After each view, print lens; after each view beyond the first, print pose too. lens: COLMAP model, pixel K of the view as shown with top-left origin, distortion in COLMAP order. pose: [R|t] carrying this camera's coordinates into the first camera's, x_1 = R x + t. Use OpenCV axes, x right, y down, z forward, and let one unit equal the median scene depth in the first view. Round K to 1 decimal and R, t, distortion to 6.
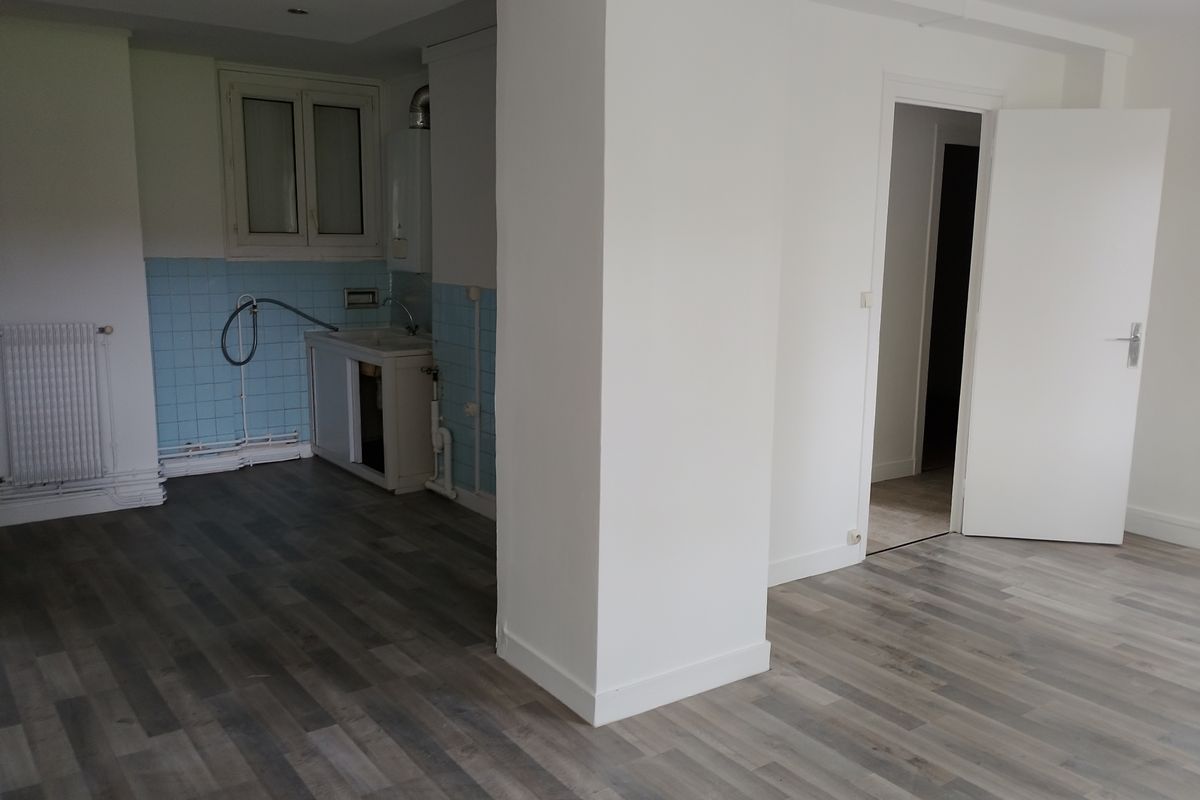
lens RADIAL K [[1012.0, 0, 600.8], [0, 1012.0, 404.3], [0, 0, 1]] dist [0.050333, -0.032998]
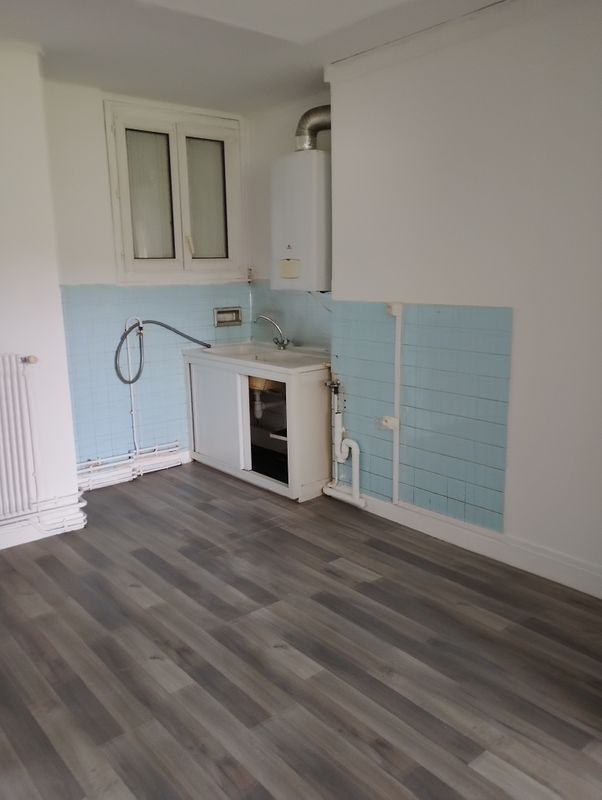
lens RADIAL K [[673.4, 0, 300.9], [0, 673.4, 394.5], [0, 0, 1]] dist [0.051135, -0.010377]
pose [[0.997410, -0.041429, 0.058799, -0.236735], [0.039970, 0.998868, 0.025786, -0.041438], [-0.059801, -0.023369, 0.997937, 0.303274]]
